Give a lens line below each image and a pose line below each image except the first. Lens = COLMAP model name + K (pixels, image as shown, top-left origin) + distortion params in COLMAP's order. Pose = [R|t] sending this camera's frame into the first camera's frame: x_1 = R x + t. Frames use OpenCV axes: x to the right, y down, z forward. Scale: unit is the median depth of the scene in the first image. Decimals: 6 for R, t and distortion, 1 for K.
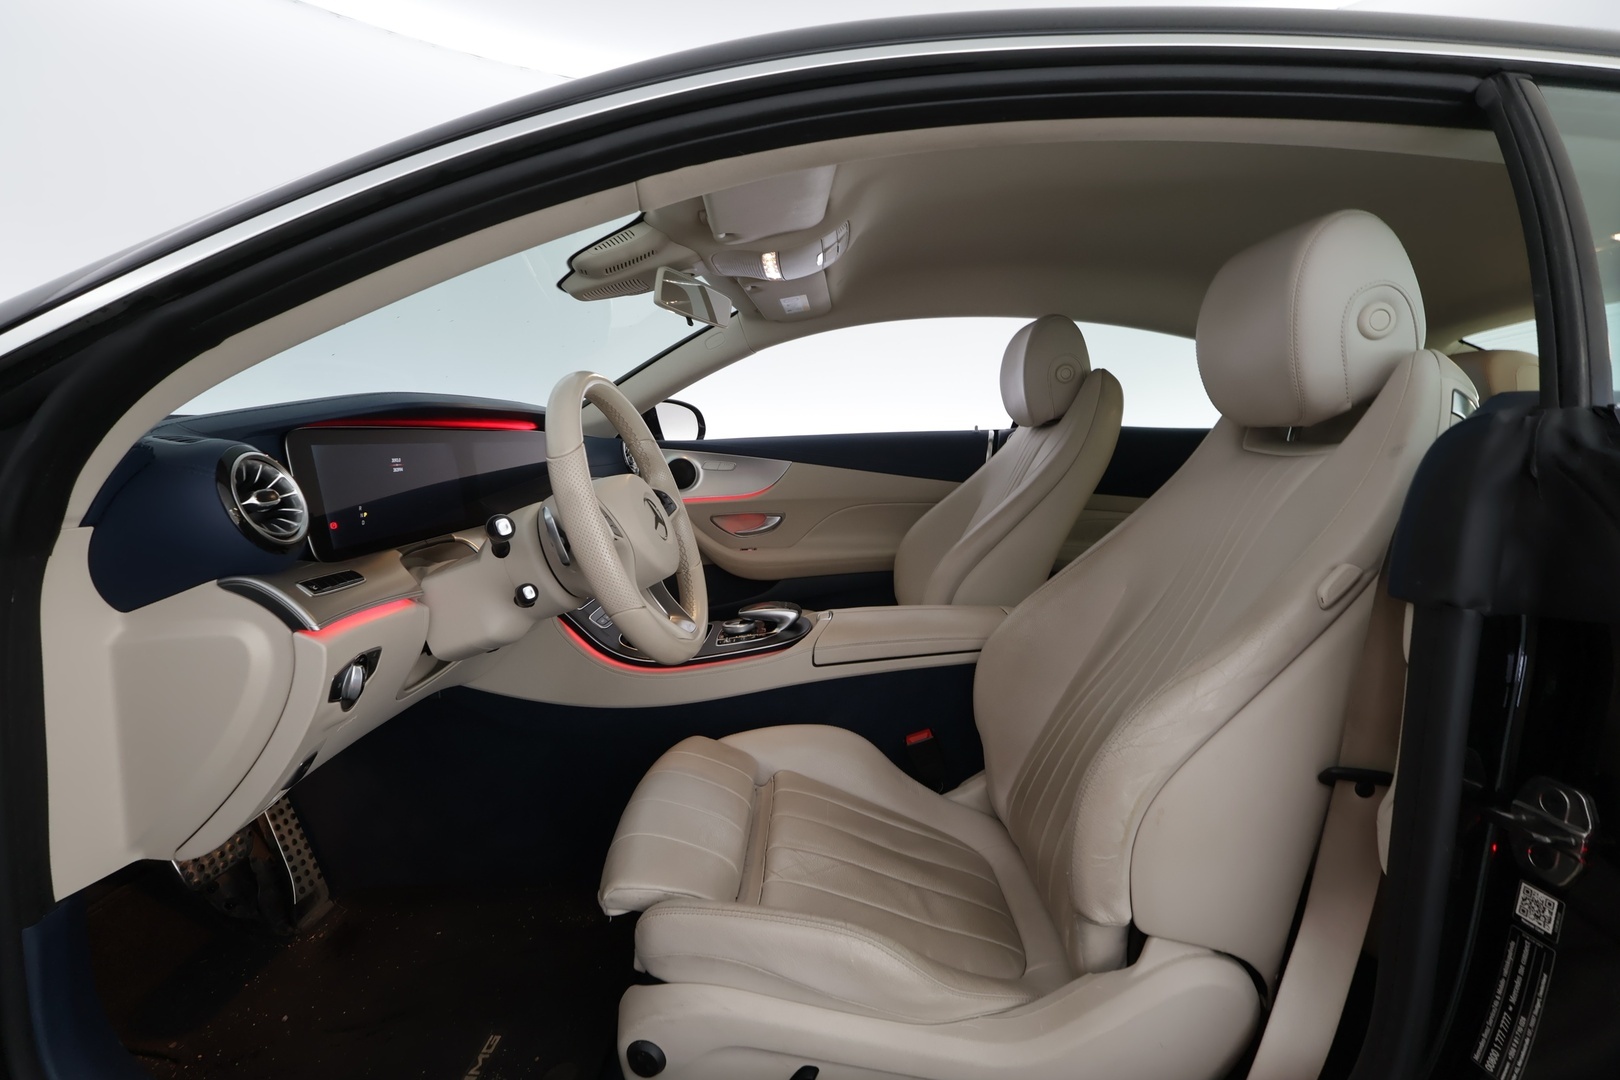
lens RADIAL K [[766.0, 0, 810.0], [0, 766.0, 540.0], [0, 0, 1]] dist [0.000159, 0.000007]
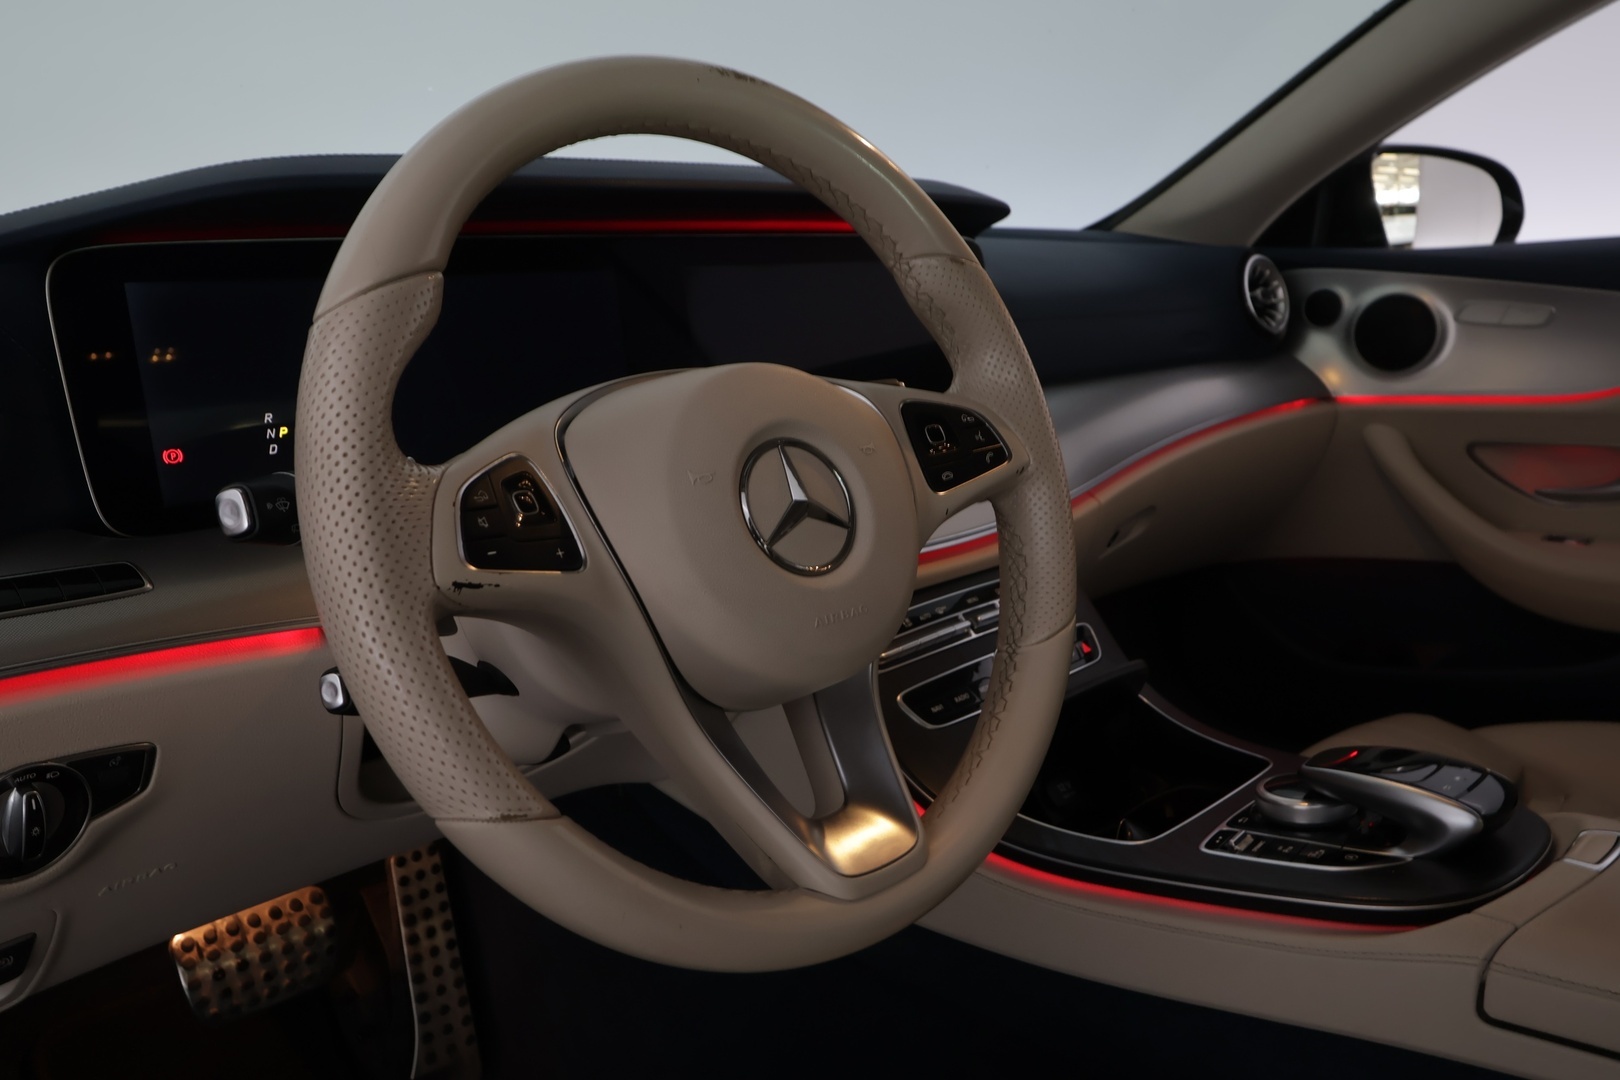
lens RADIAL K [[1301.0, 0, 810.0], [0, 1301.0, 540.0], [0, 0, 1]] dist [0.001045, 0.001870]
pose [[0.724341, 0.141593, -0.674745, 0.132988], [-0.075800, 0.989106, 0.126189, -0.065218], [0.685262, -0.040258, 0.727183, 0.457422]]
